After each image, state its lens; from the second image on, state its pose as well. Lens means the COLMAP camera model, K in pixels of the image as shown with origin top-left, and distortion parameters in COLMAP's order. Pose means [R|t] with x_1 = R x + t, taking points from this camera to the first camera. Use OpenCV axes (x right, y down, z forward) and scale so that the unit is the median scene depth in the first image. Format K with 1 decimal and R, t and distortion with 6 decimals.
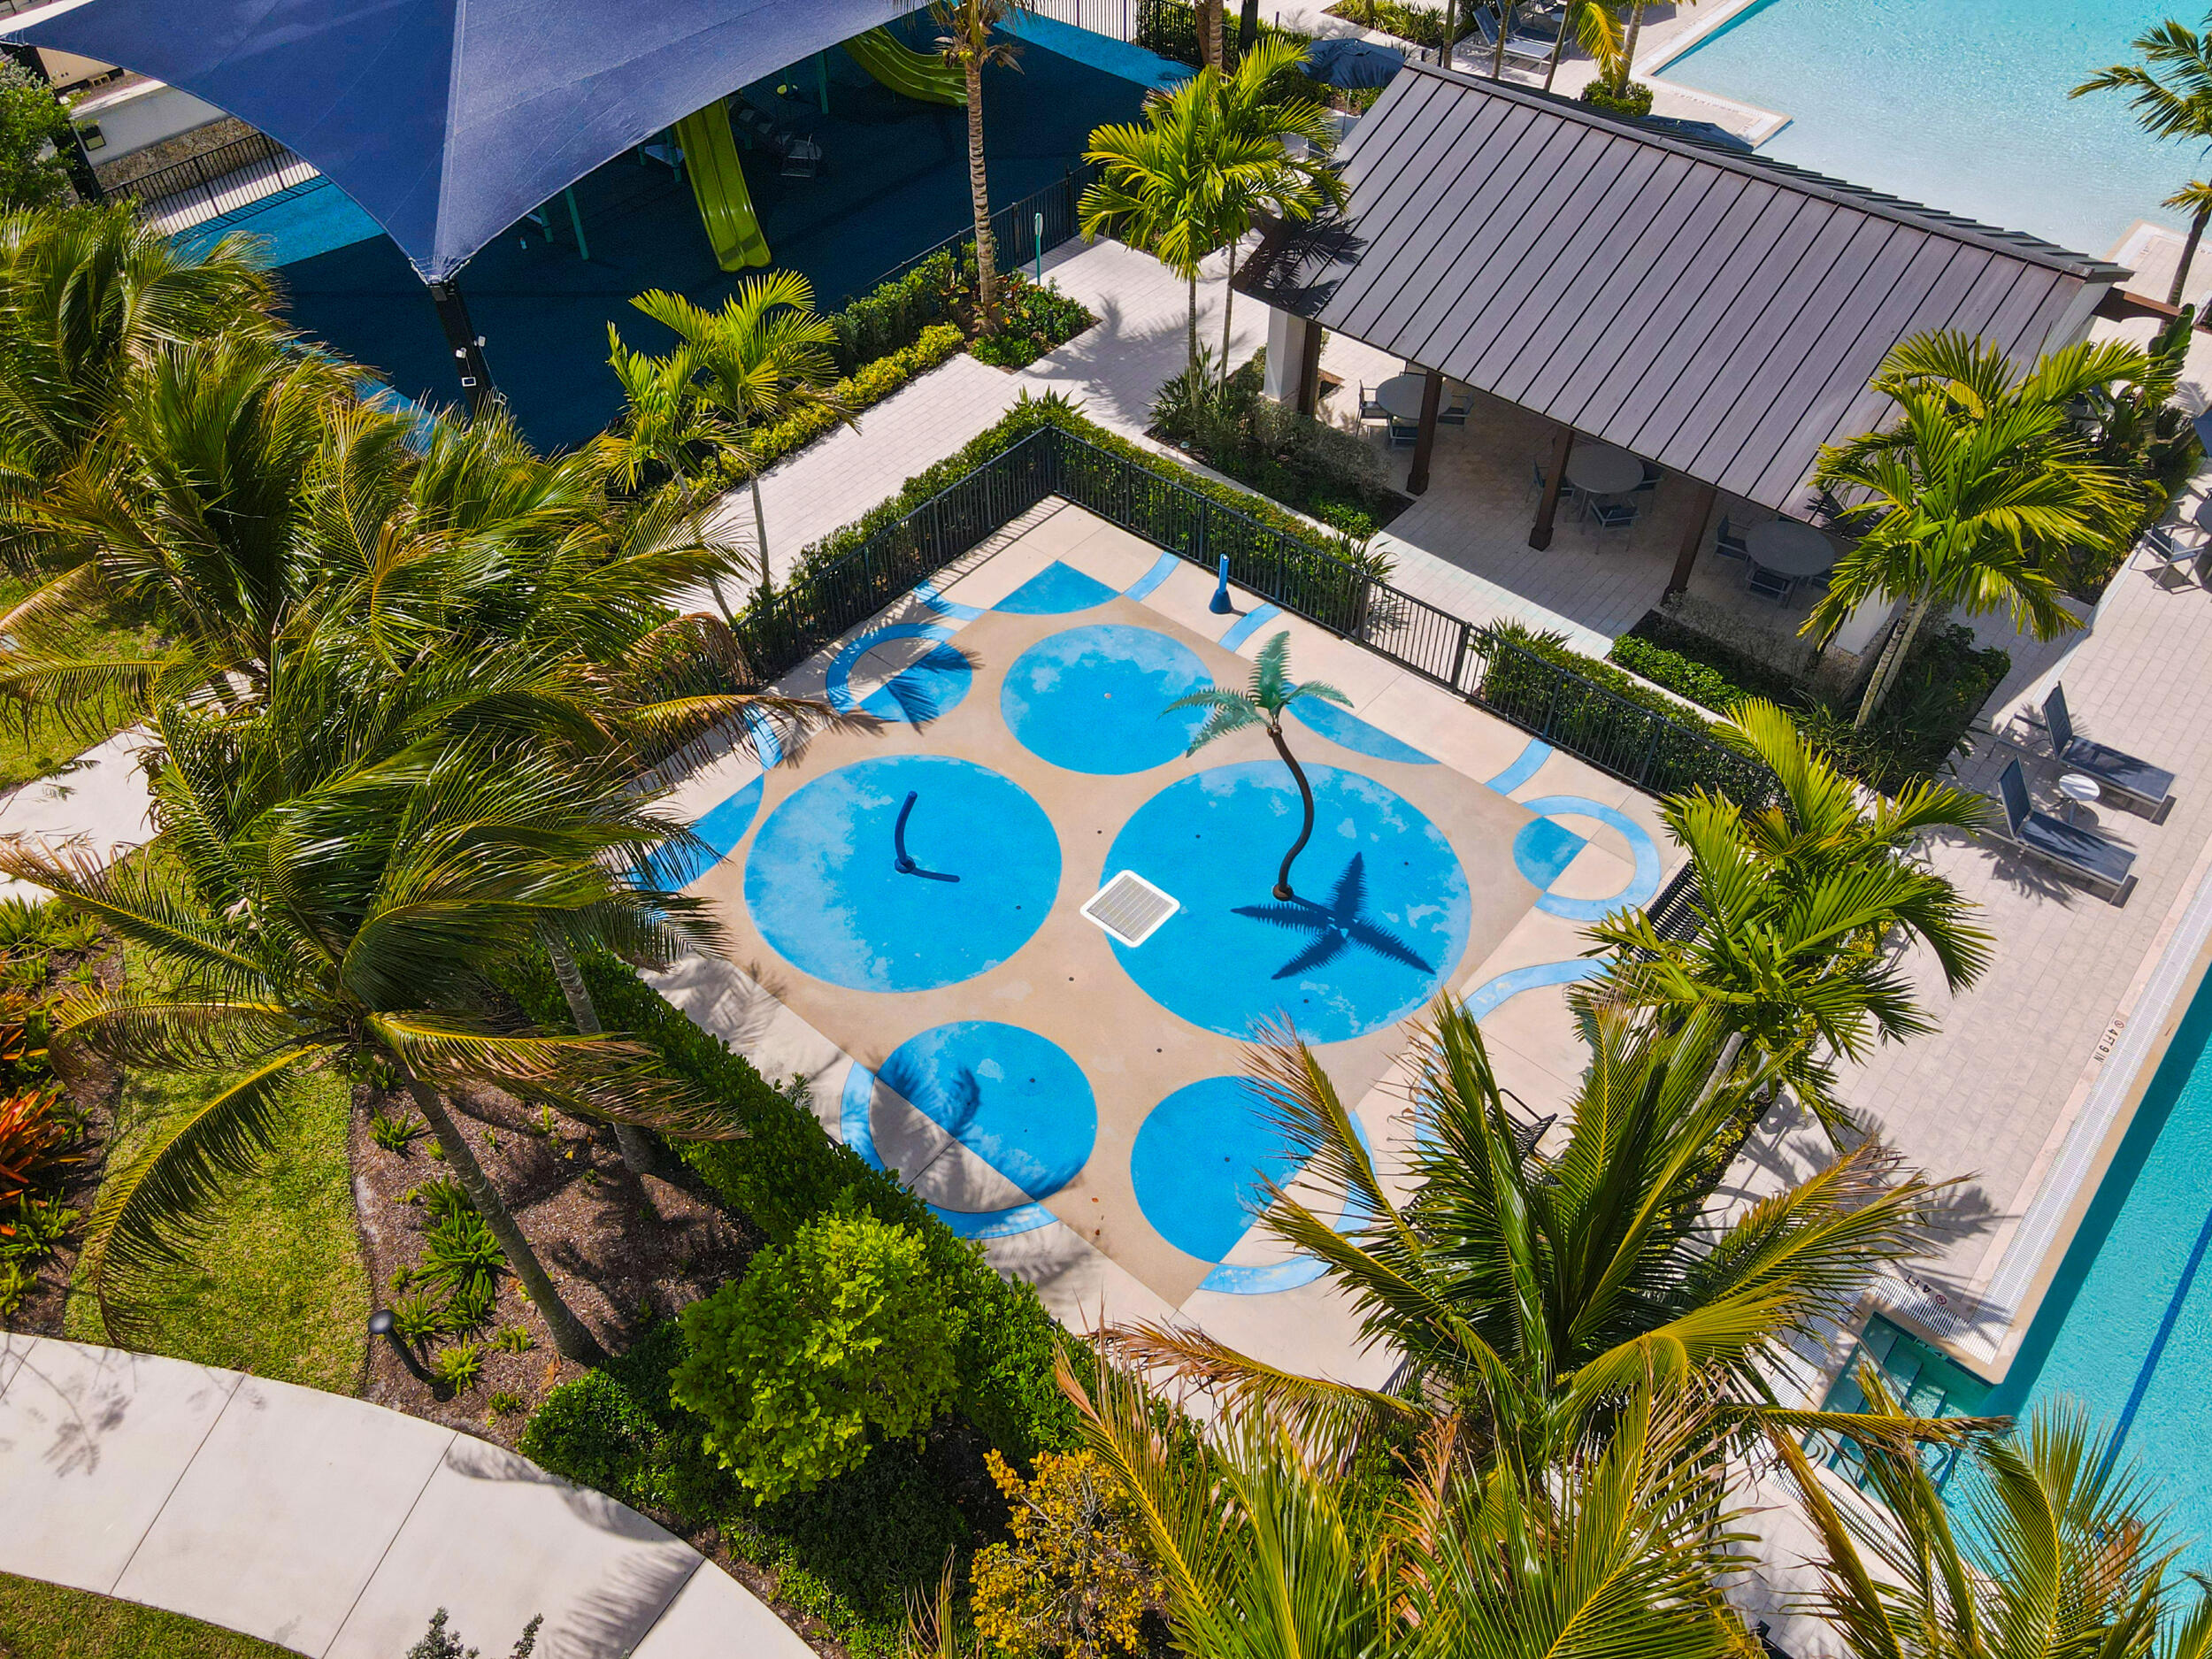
lens RADIAL K [[1609.9, 0, 1106.0], [0, 1609.9, 829.5], [0, 0, 1]] dist [0.004286, 0.002662]
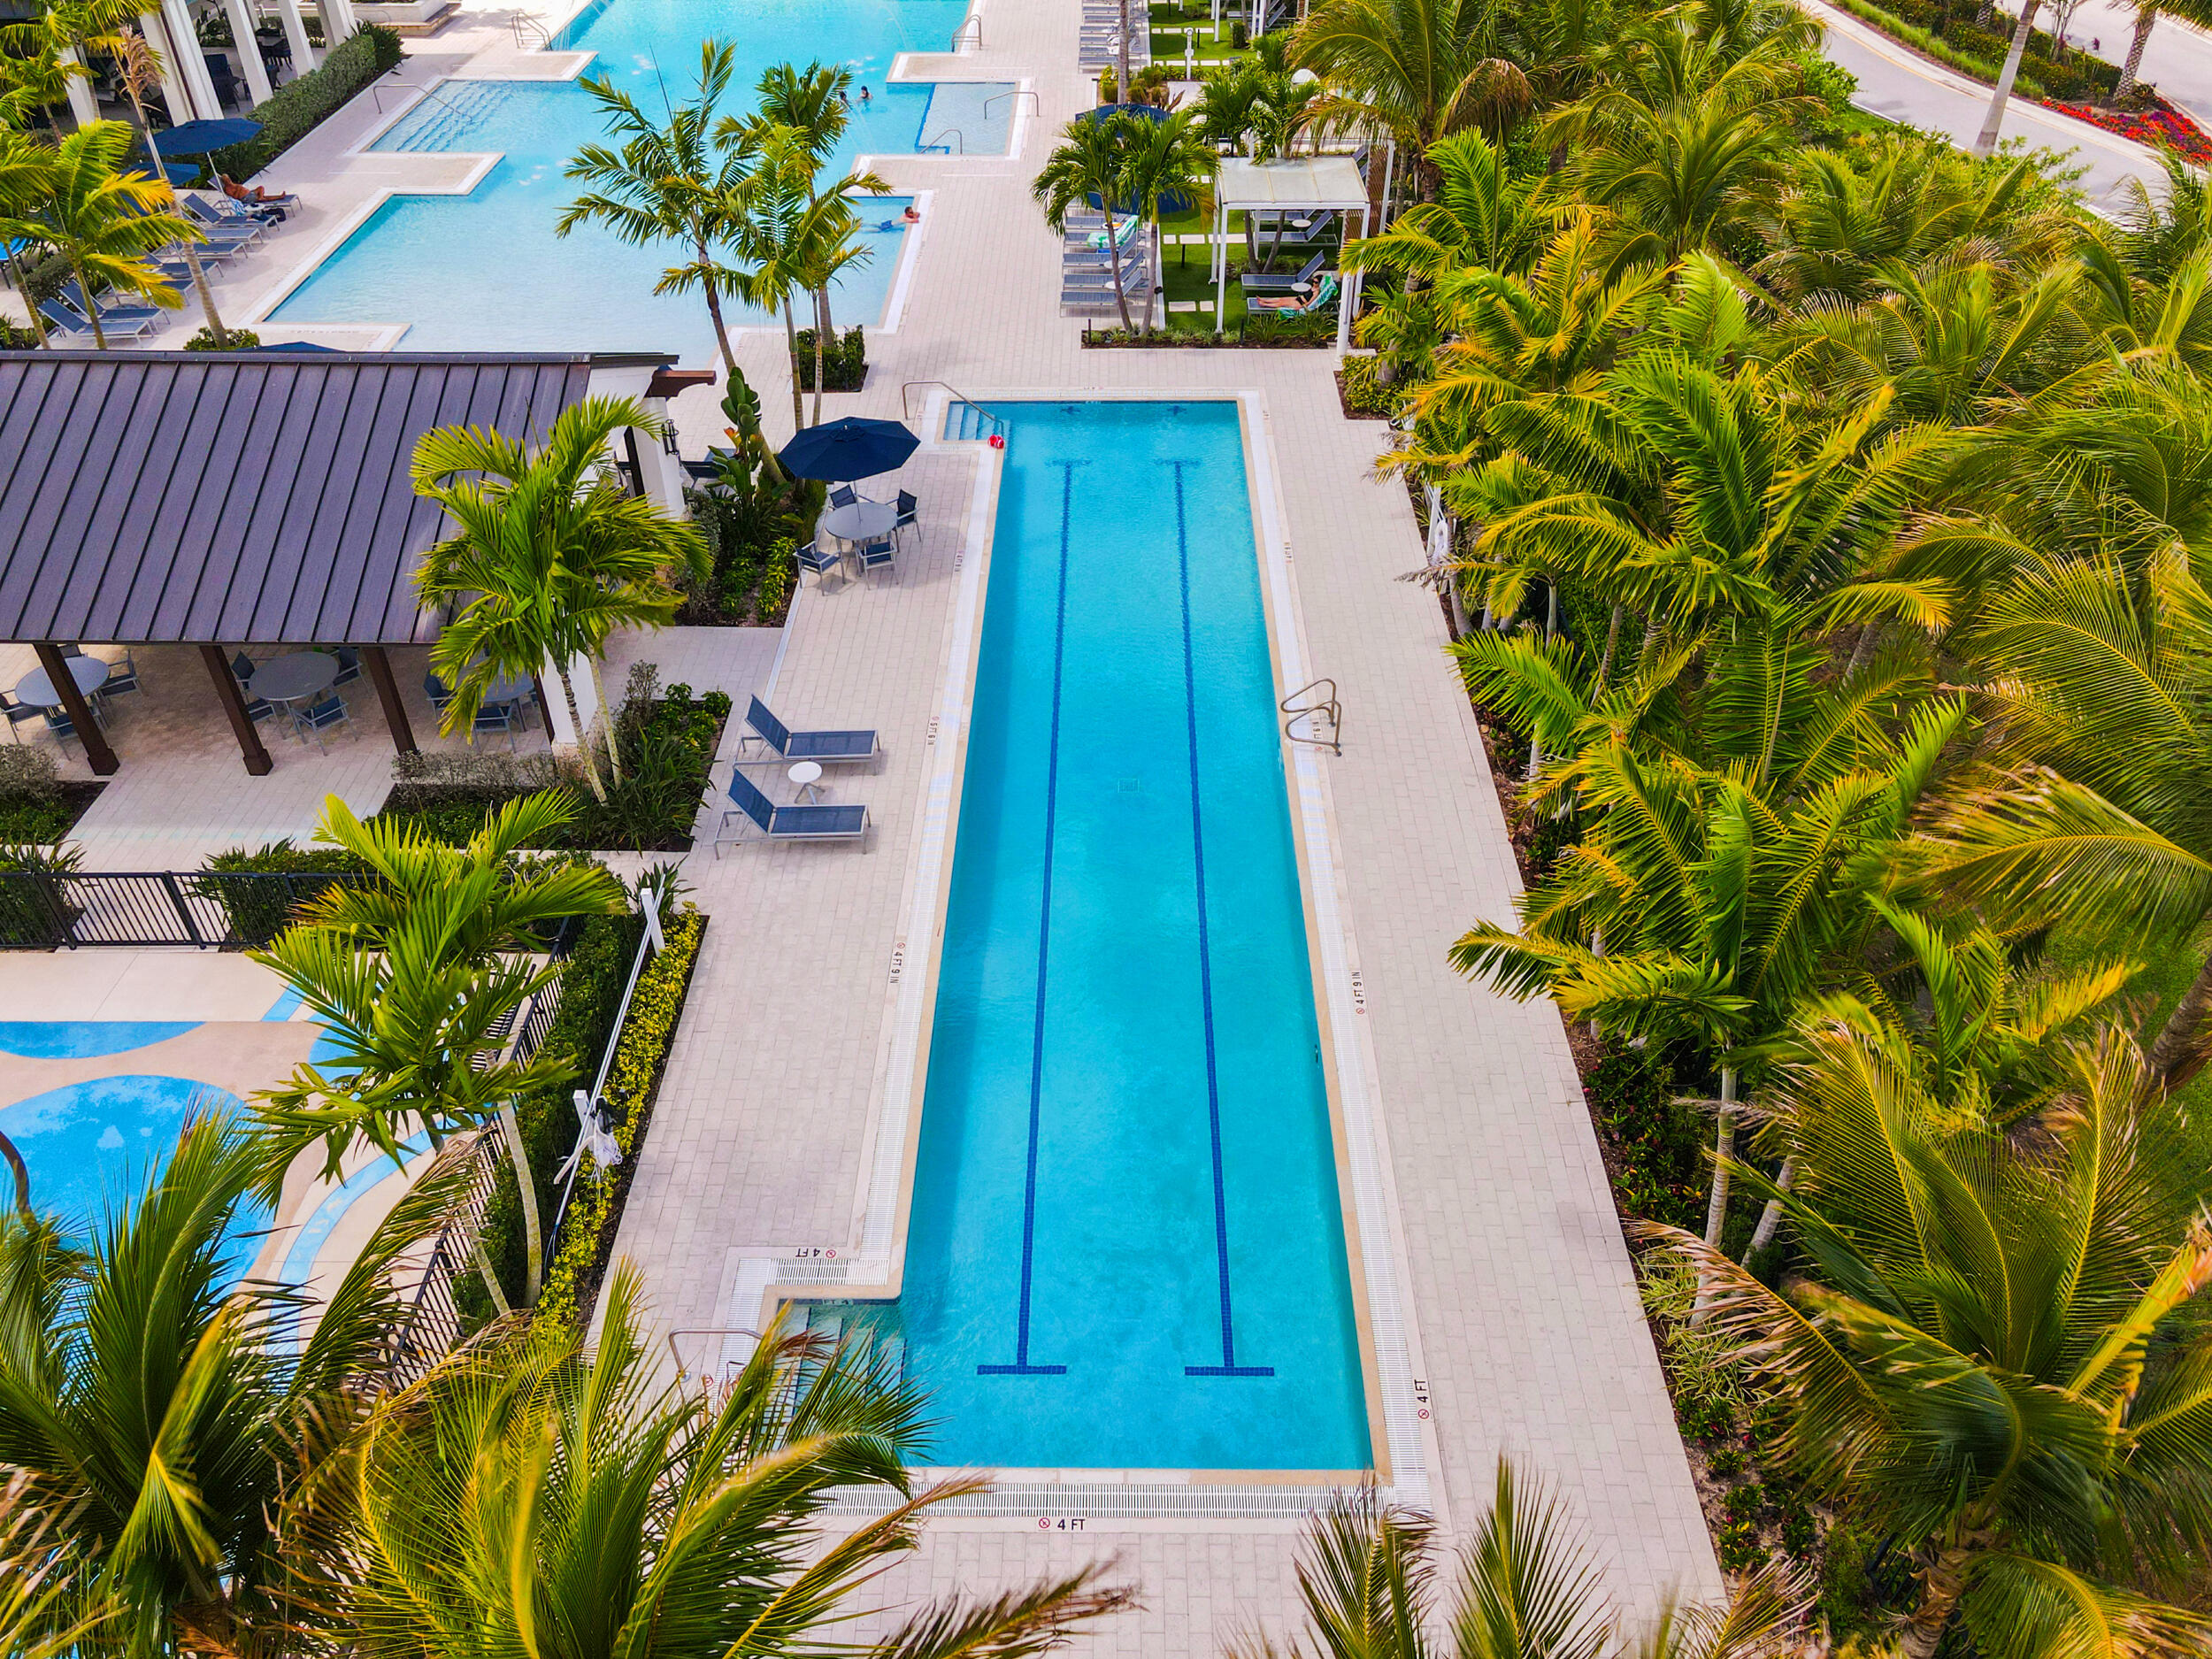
lens RADIAL K [[1609.9, 0, 1106.0], [0, 1609.9, 829.5], [0, 0, 1]] dist [0.004286, 0.002662]
pose [[0.766179, -0.403823, 0.499897, 0.176201], [0.469224, 0.883060, -0.005821, 0.100080], [-0.439089, 0.239023, 0.866065, -0.030115]]
